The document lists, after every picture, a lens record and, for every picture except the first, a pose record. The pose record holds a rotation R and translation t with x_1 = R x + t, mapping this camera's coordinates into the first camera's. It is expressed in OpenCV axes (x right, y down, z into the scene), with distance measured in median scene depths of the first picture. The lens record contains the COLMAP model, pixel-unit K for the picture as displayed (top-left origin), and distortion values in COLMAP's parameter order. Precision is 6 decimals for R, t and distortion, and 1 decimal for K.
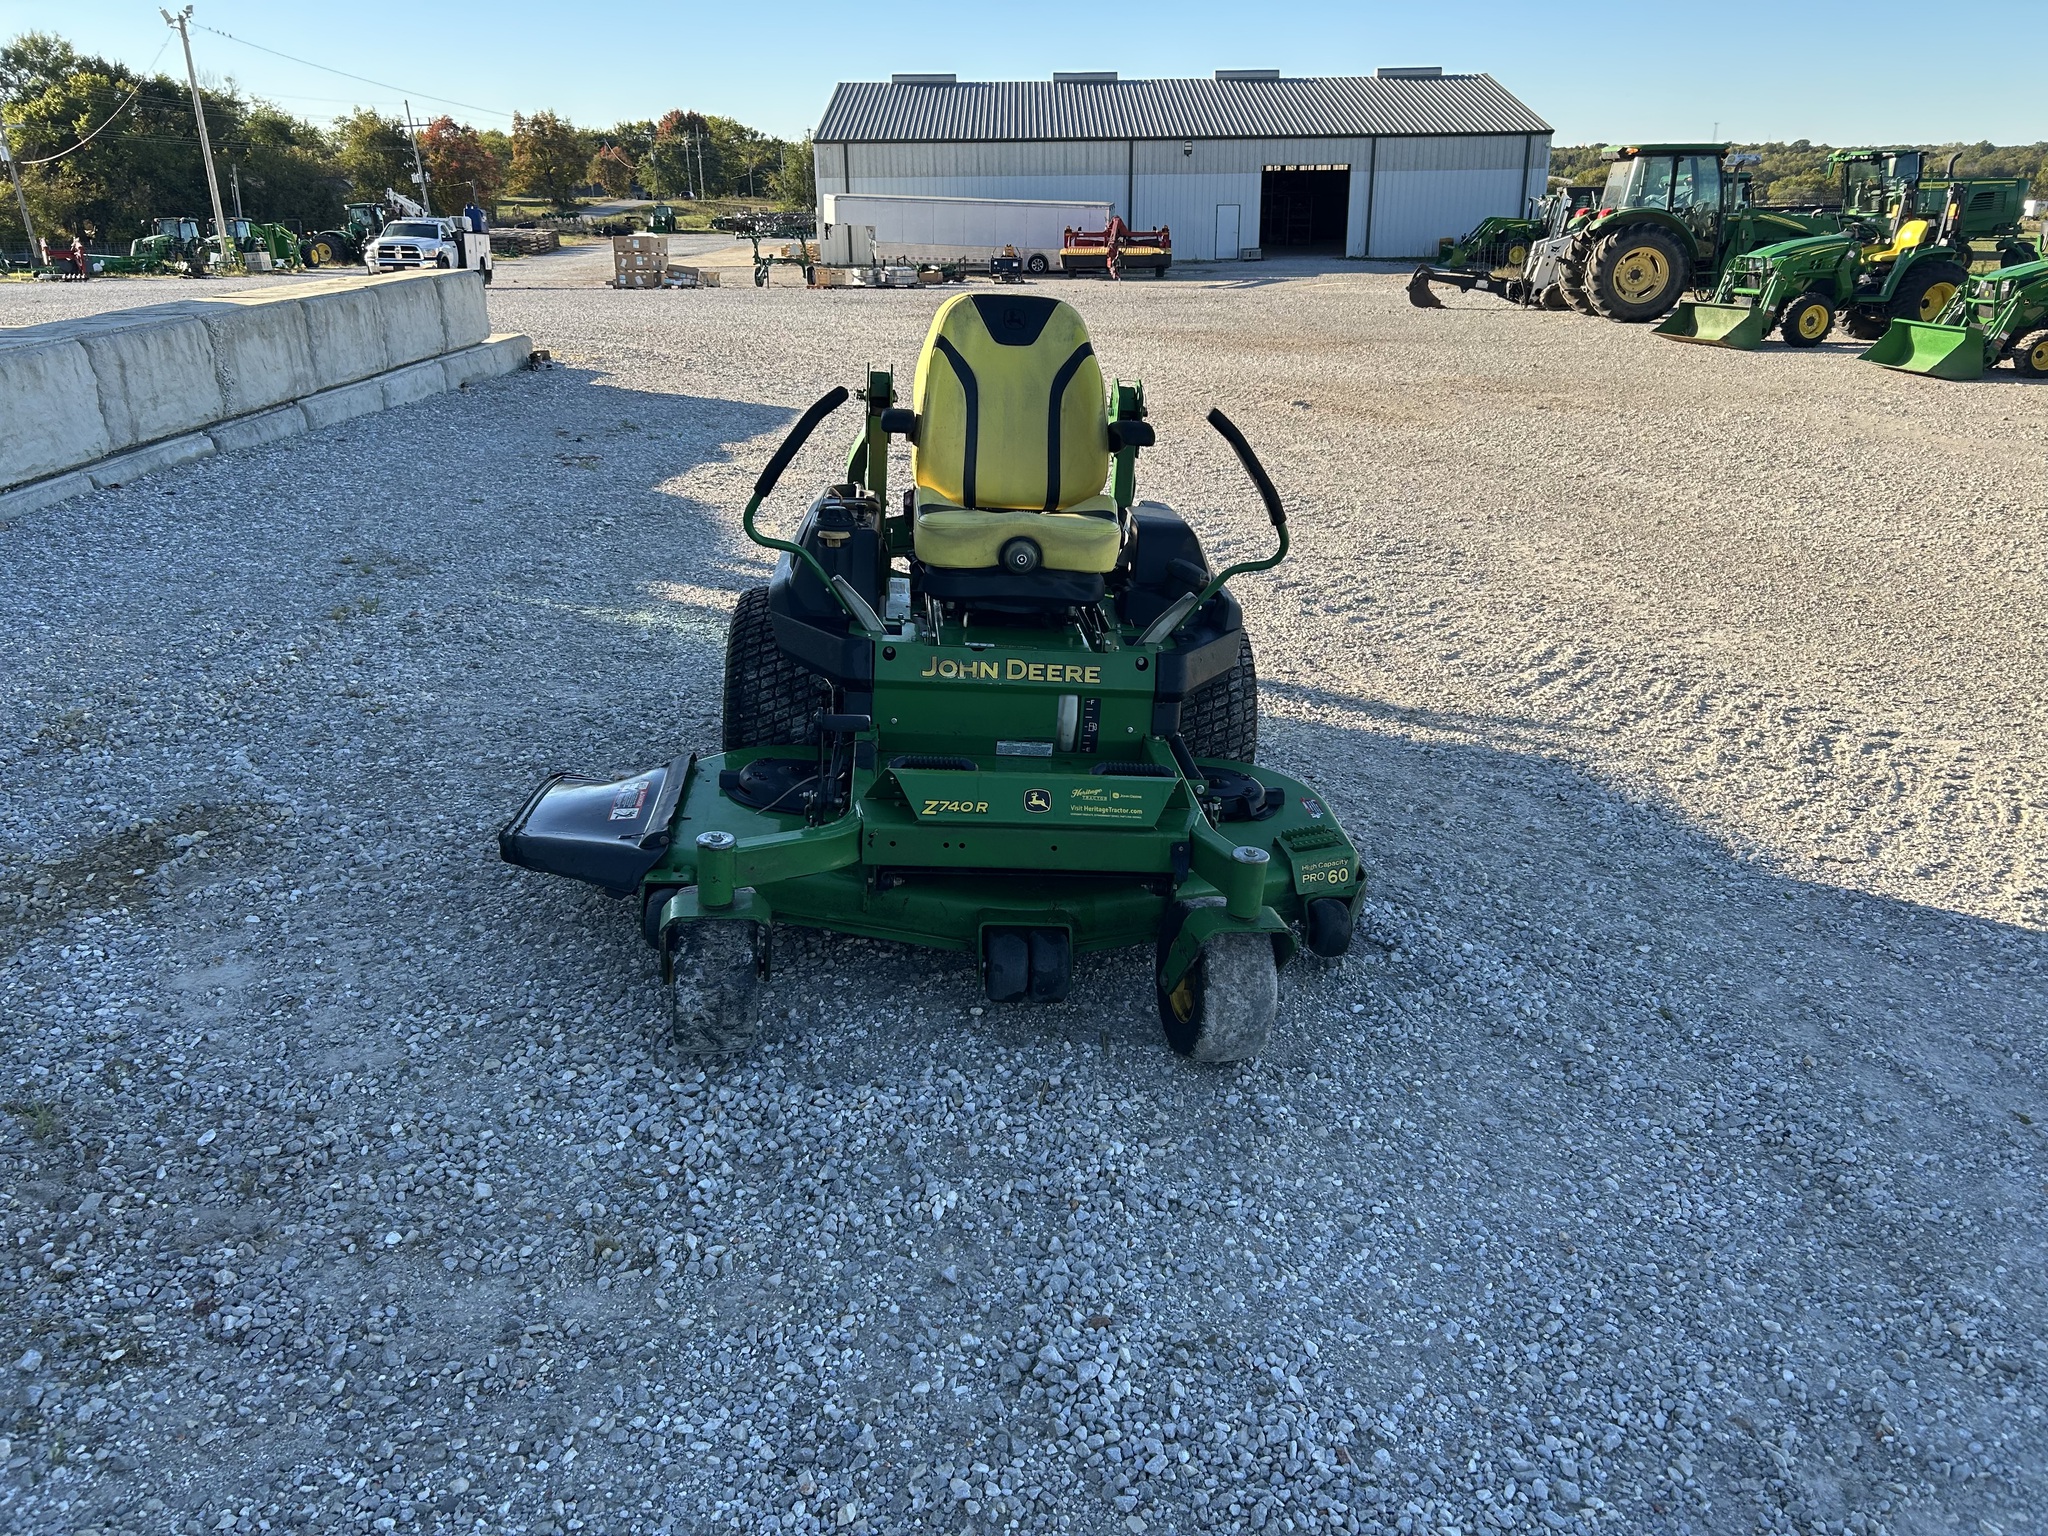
lens RADIAL K [[1537.9, 0, 1020.5], [0, 1537.9, 762.1], [0, 0, 1]] dist [0.051859, -0.061338]
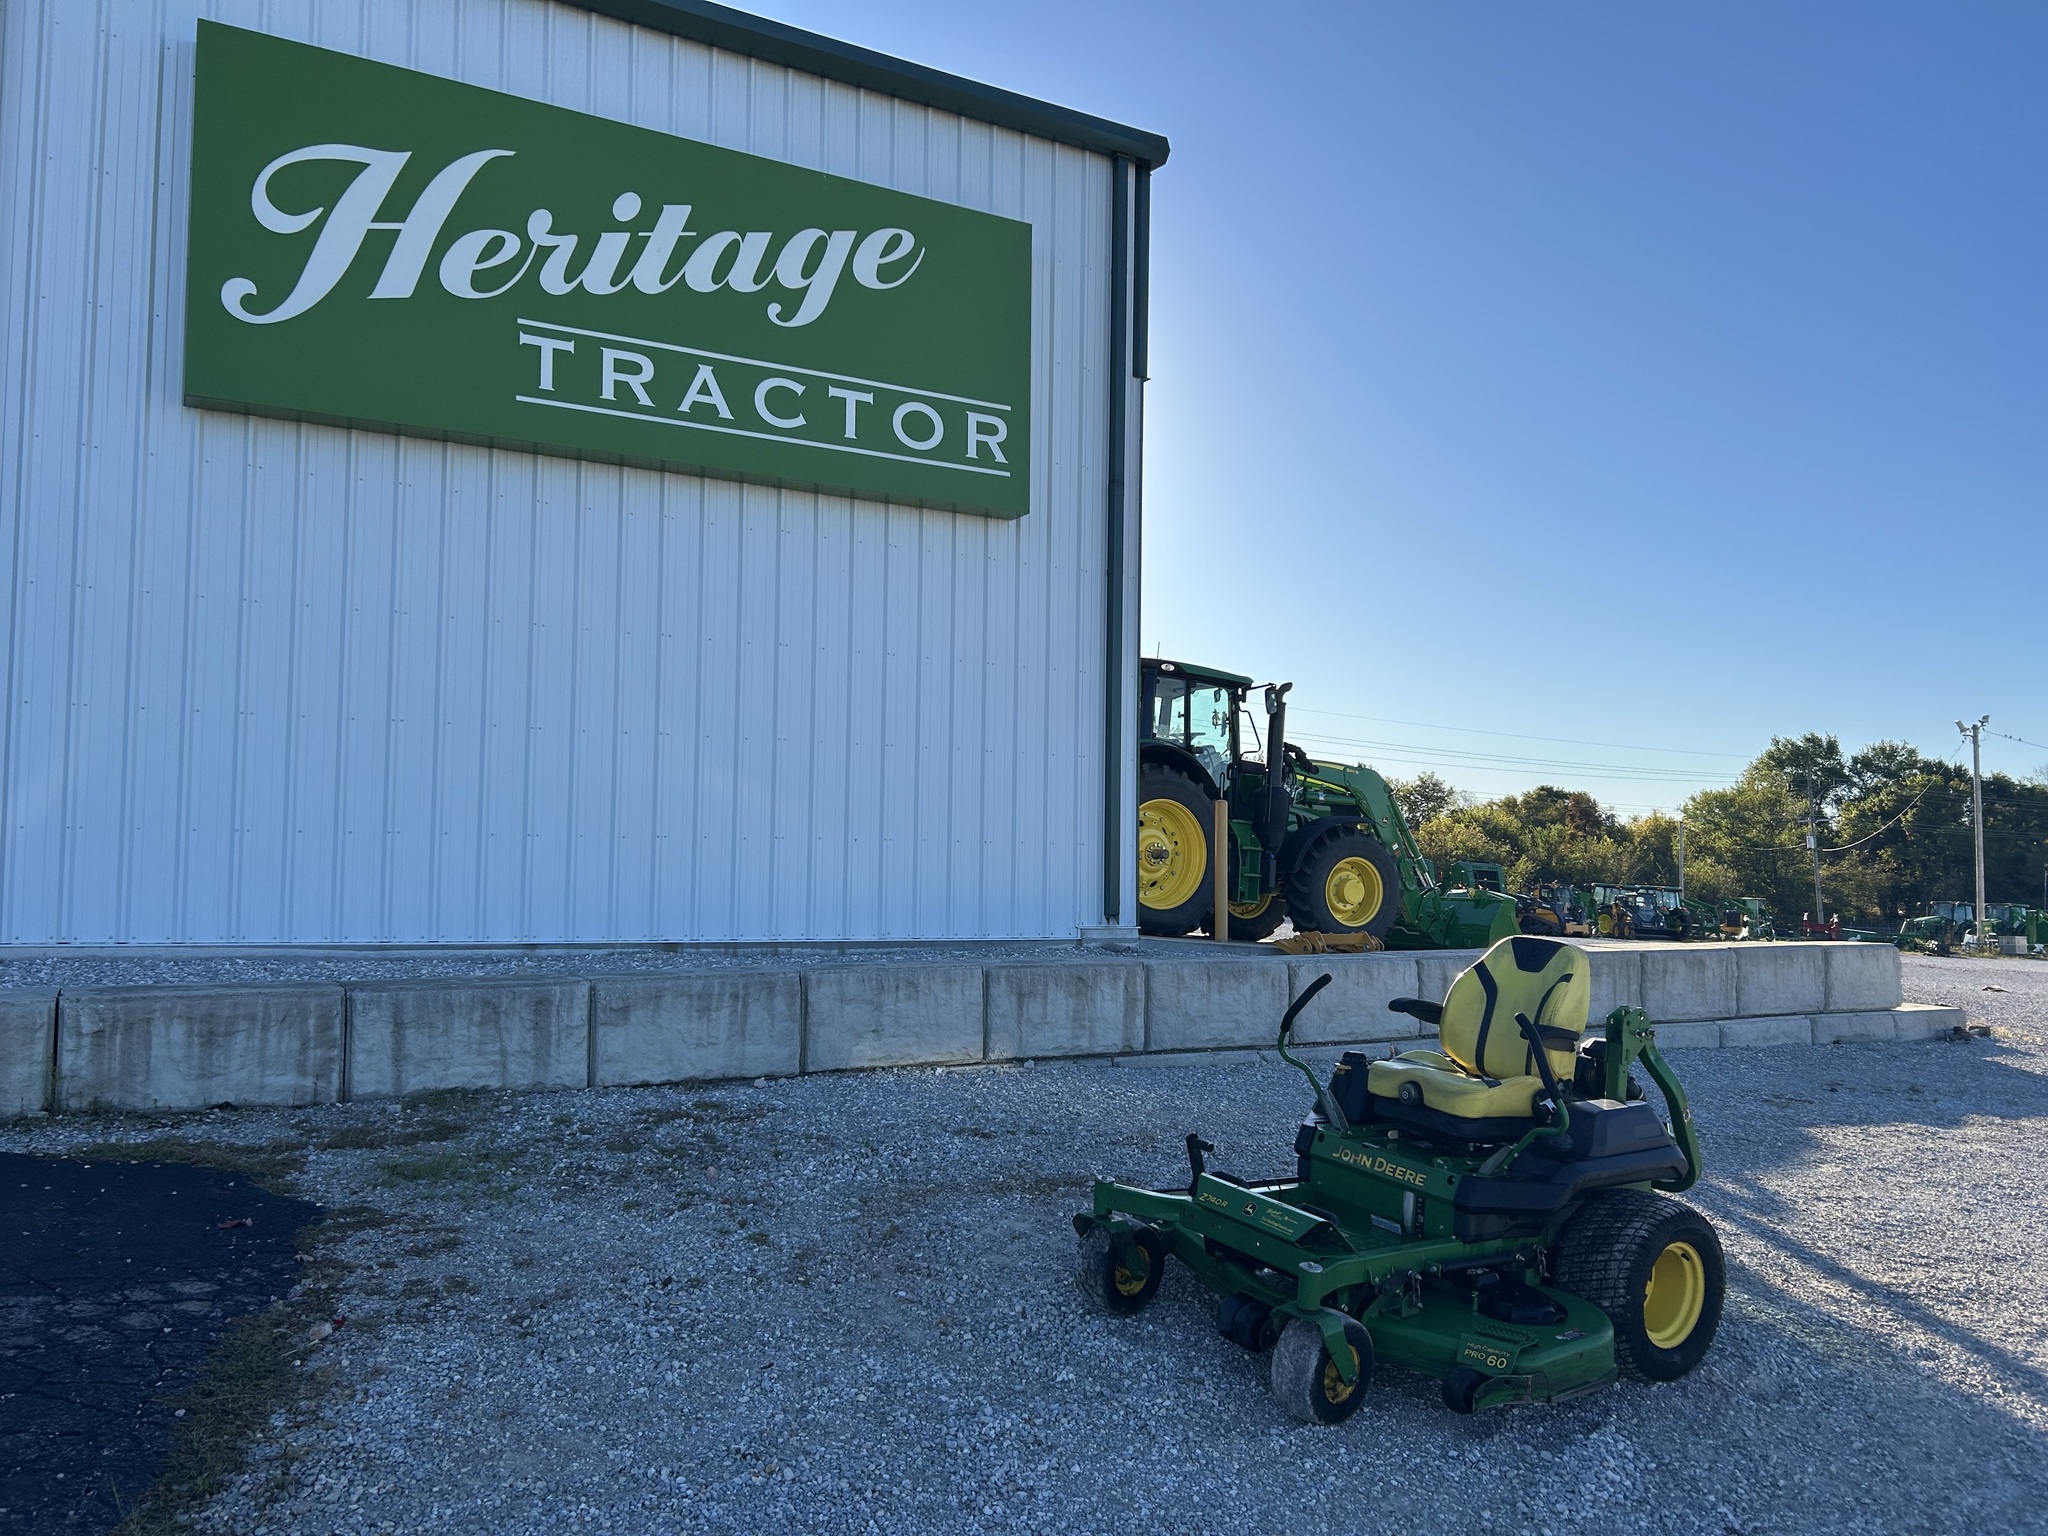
lens RADIAL K [[1537.9, 0, 1007.3], [0, 1537.9, 769.5], [0, 0, 1]] dist [0.051859, -0.061338]
pose [[0.487577, -0.035349, -0.872364, 0.158331], [-0.323642, 0.920677, -0.218195, 0.004385], [0.810879, 0.388721, 0.437461, -0.015039]]
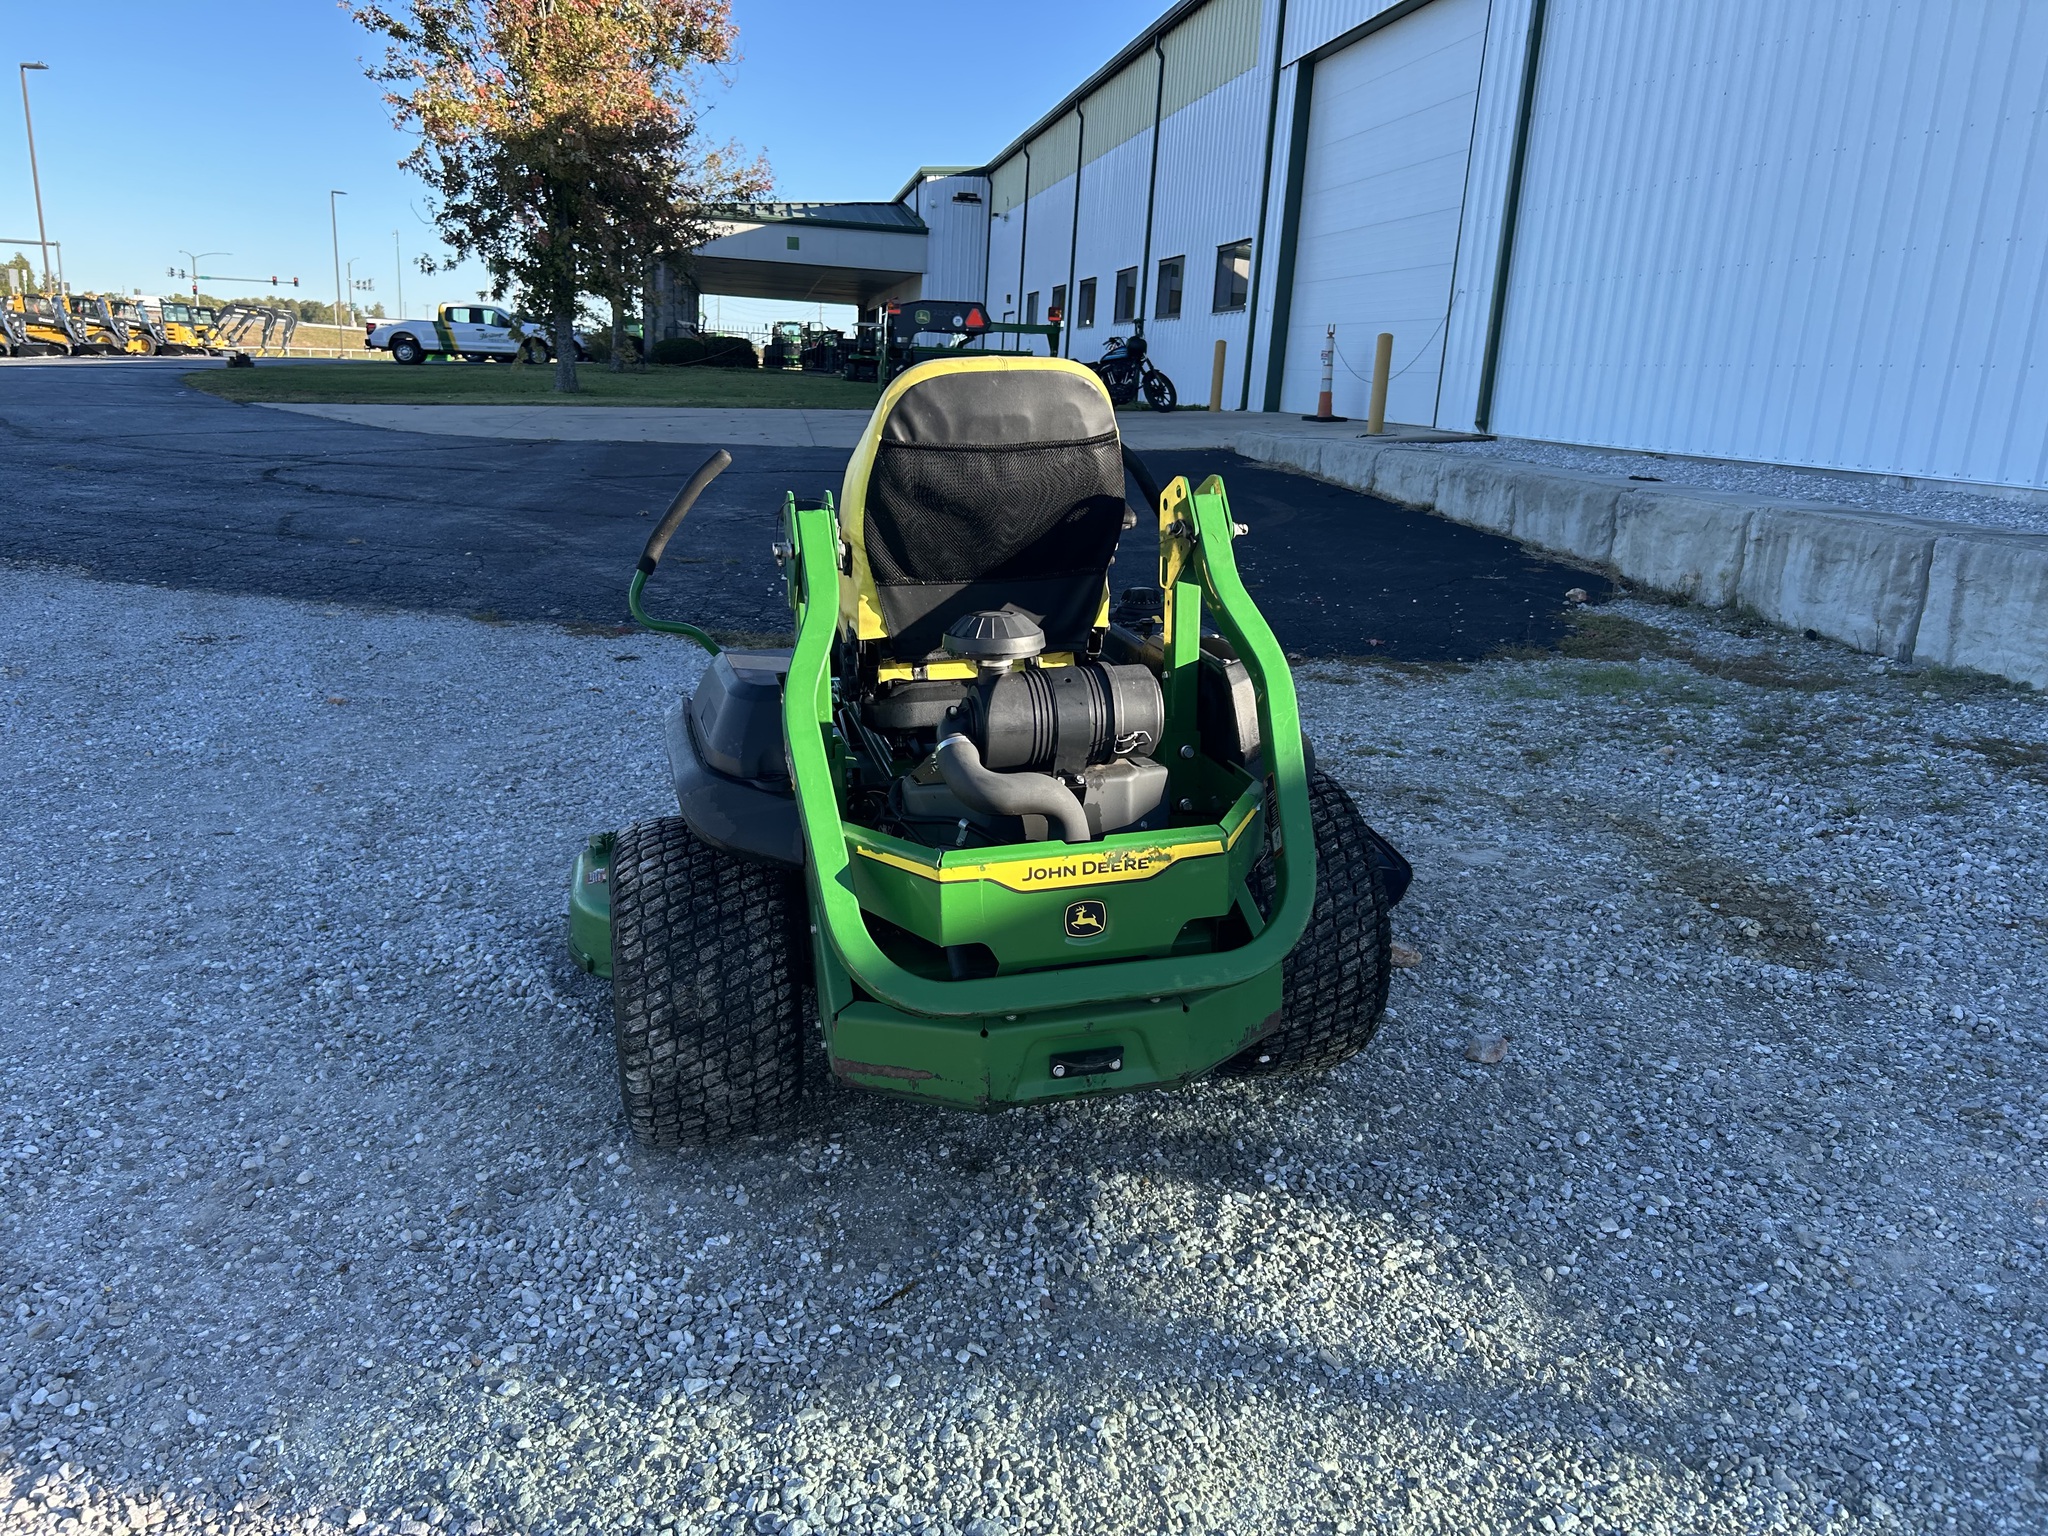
lens RADIAL K [[1537.9, 0, 1009.3], [0, 1537.9, 765.3], [0, 0, 1]] dist [0.051859, -0.061338]
pose [[-0.987778, -0.015401, -0.155105, 0.013317], [-0.101819, 0.817200, 0.567289, -0.081031], [0.118016, 0.576148, -0.808780, 0.249131]]
